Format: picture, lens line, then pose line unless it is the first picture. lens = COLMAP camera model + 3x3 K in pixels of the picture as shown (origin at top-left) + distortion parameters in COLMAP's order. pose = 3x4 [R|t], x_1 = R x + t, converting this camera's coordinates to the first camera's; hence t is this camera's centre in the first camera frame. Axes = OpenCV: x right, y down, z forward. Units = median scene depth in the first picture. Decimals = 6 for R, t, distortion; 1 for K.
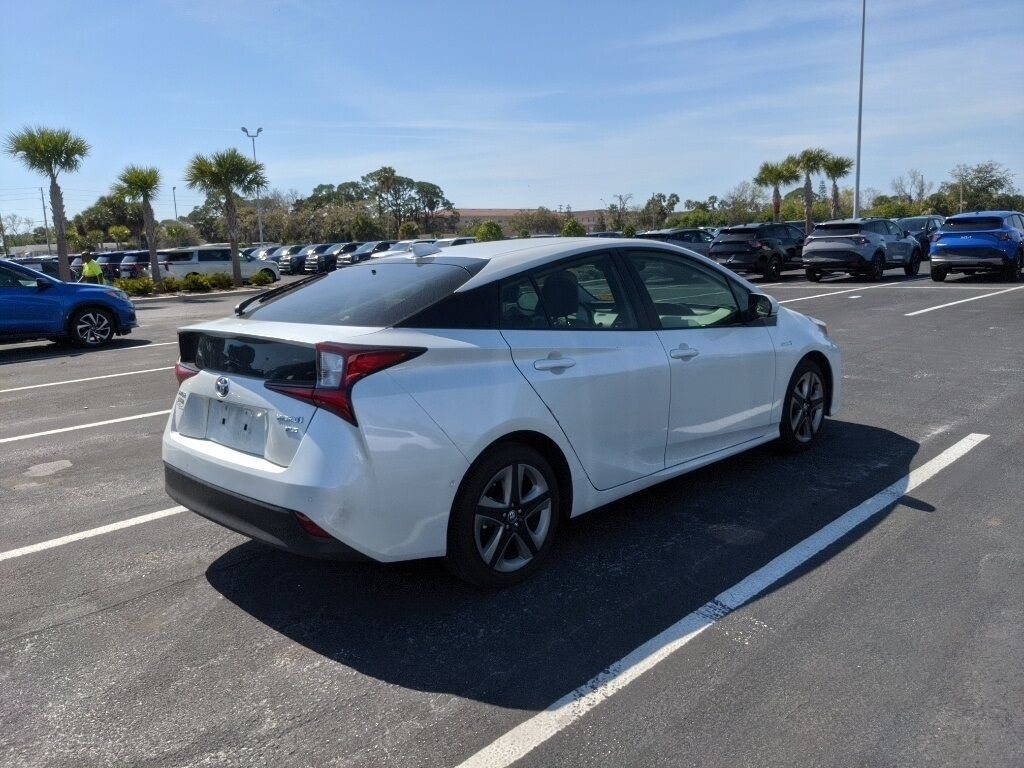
lens RADIAL K [[807.4, 0, 516.0], [0, 807.4, 385.0], [0, 0, 1]] dist [0.051512, -0.085889]
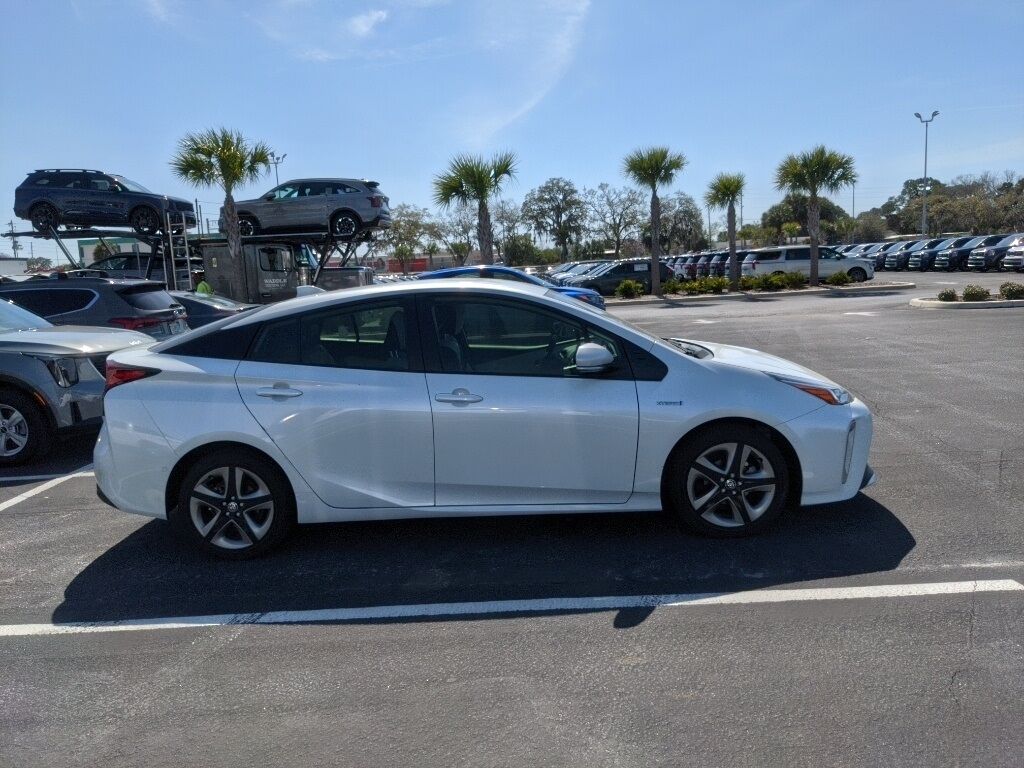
lens RADIAL K [[807.6, 0, 512.0], [0, 807.6, 384.0], [0, 0, 1]] dist [0.048774, -0.080247]
pose [[0.677719, 0.109230, -0.727163, 0.159772], [-0.101958, 0.993312, 0.054184, -0.019195], [0.728218, 0.037418, 0.684323, 0.057298]]
